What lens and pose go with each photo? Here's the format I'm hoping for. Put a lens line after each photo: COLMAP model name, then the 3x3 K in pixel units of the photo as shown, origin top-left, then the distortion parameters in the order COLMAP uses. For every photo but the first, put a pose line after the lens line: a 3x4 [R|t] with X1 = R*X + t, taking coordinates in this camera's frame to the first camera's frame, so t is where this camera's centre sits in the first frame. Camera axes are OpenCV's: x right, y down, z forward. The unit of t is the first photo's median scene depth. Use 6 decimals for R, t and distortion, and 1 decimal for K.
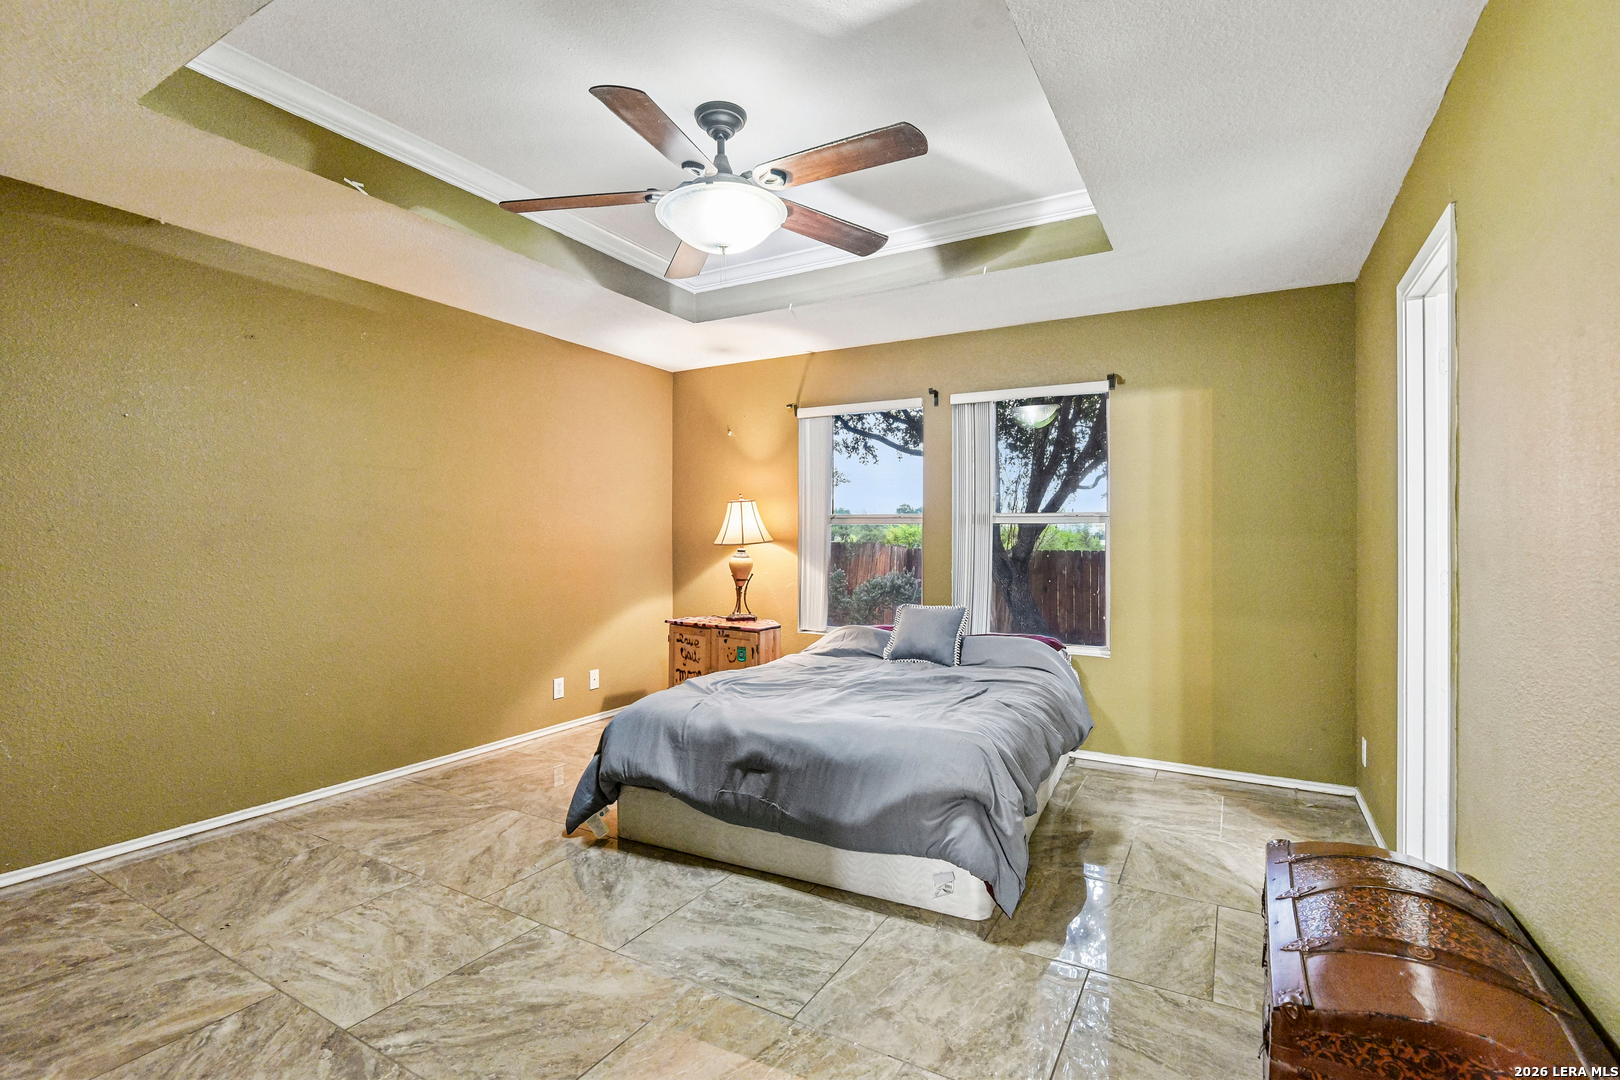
lens RADIAL K [[749.8, 0, 800.8], [0, 749.8, 534.3], [0, 0, 1]] dist [-0.009375, -0.005009]
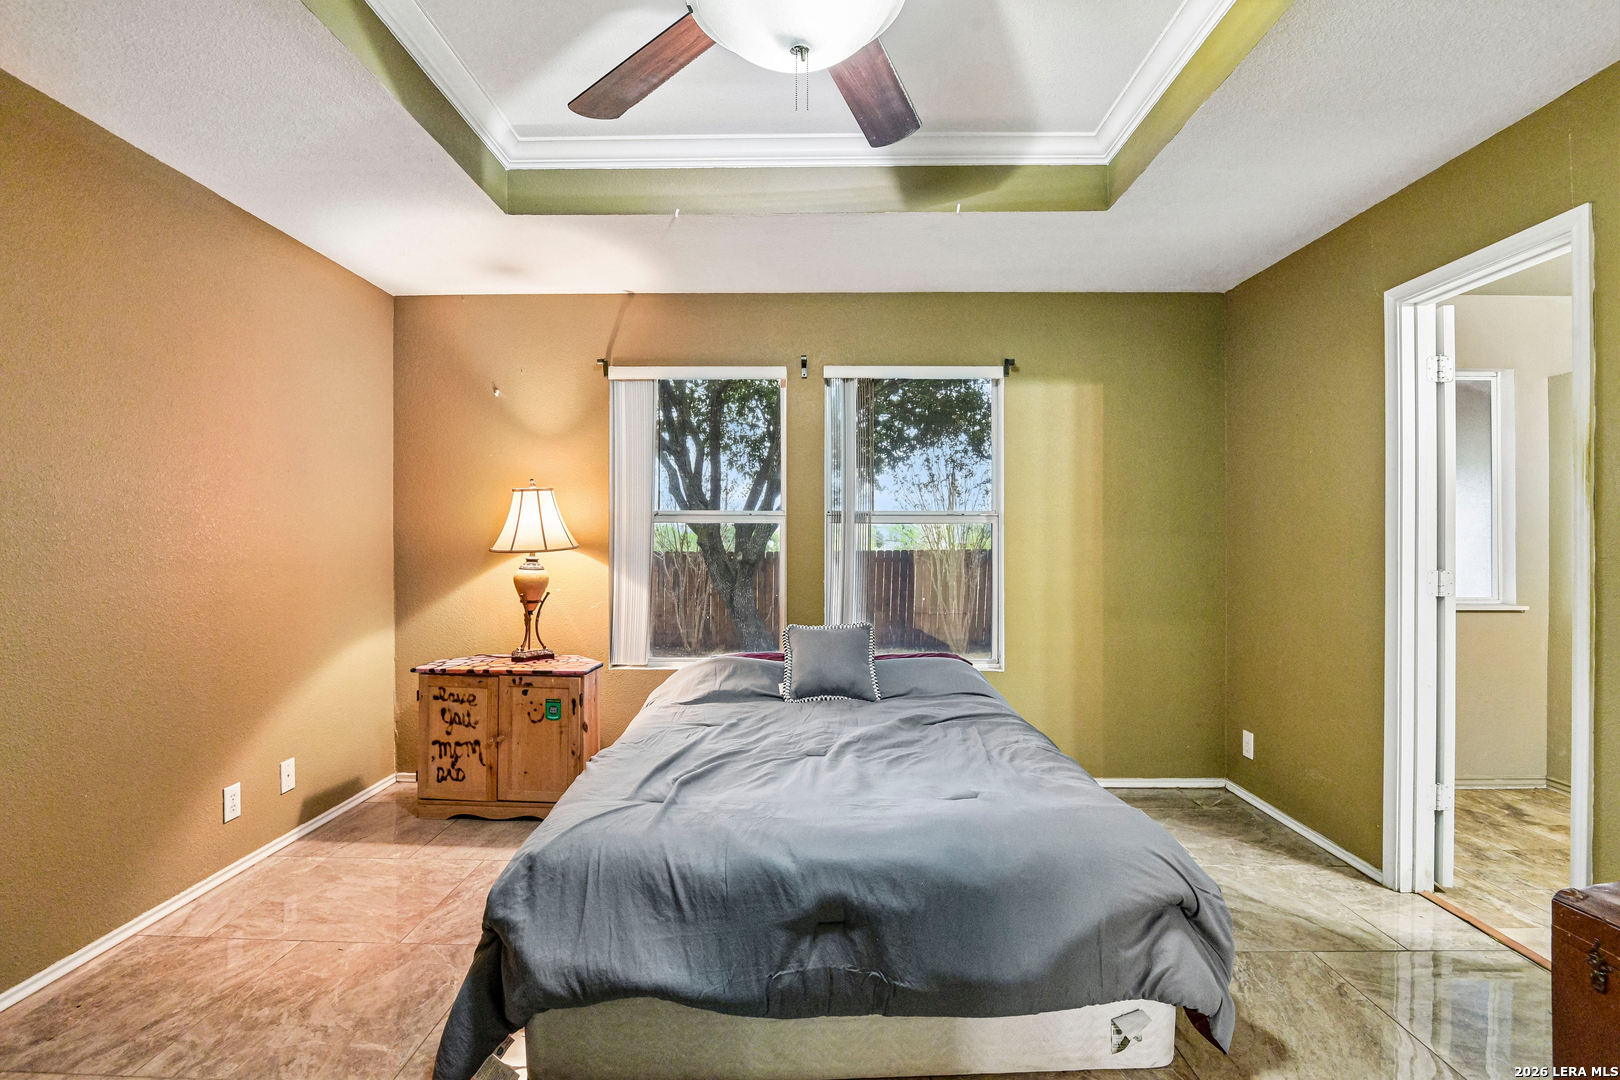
lens RADIAL K [[772.2, 0, 803.1], [0, 772.2, 532.4], [0, 0, 1]] dist [-0.013799, -0.005237]
pose [[0.873930, -0.000592, 0.486051, -0.272723], [0.001531, 0.999998, -0.001534, -0.003085], [-0.486049, 0.002084, 0.873929, 0.323891]]
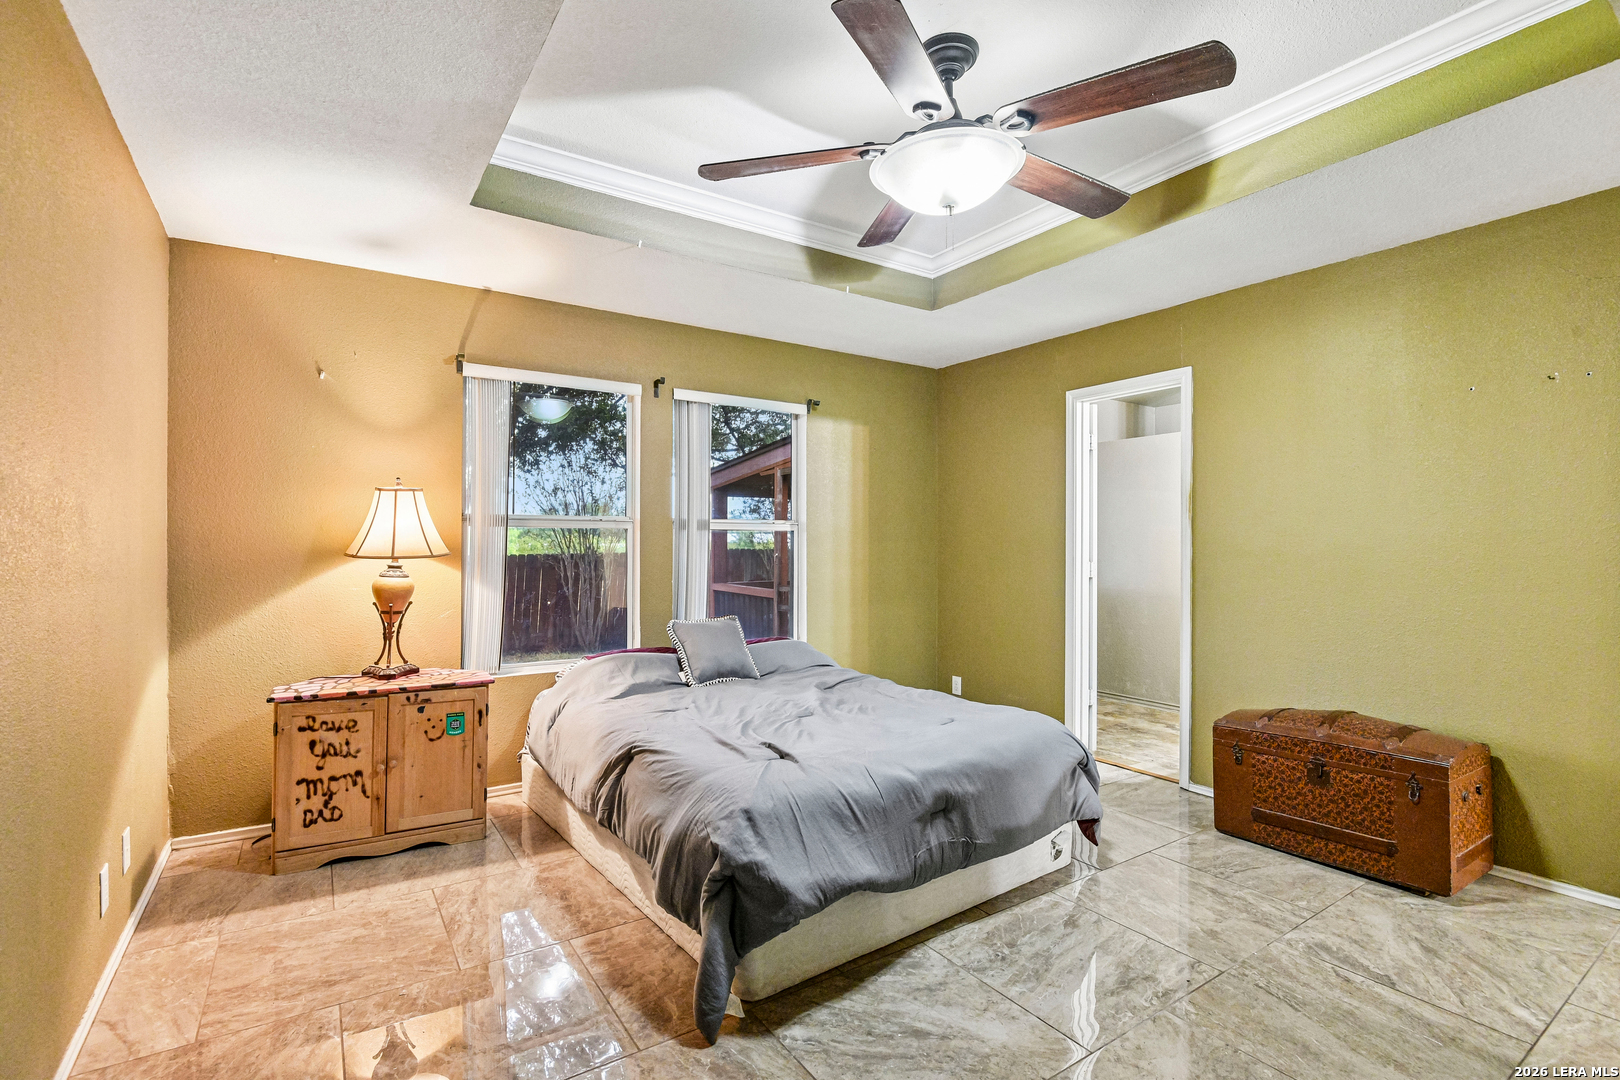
lens RADIAL K [[749.8, 0, 812.1], [0, 749.8, 534.4], [0, 0, 1]] dist [-0.009375, -0.005009]
pose [[0.441629, 0.005841, 0.897179, -0.646050], [-0.001891, 0.999983, -0.005580, -0.003504], [-0.897196, 0.000767, 0.441632, 0.526120]]
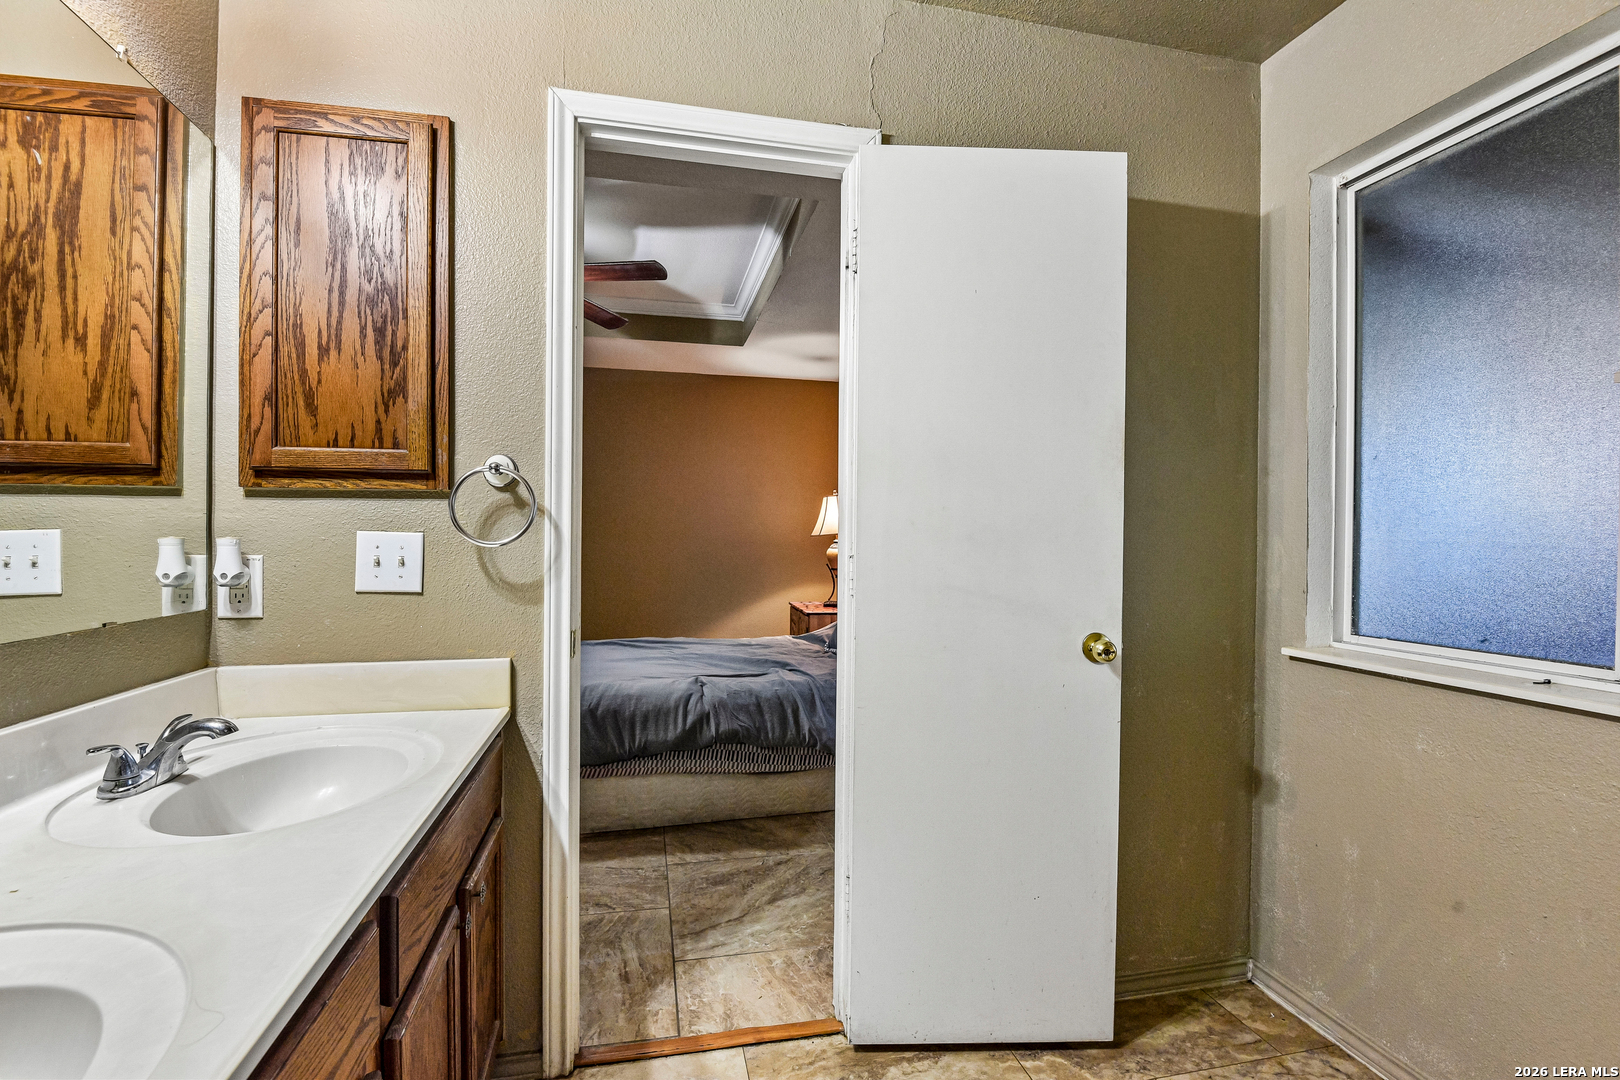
lens RADIAL K [[749.8, 0, 810.3], [0, 749.8, 538.0], [0, 0, 1]] dist [-0.009375, -0.005009]
pose [[0.669319, 0.007647, -0.742936, 0.903917], [-0.007440, 0.999966, 0.003590, 0.015804], [0.742938, 0.003125, 0.669353, 0.324054]]
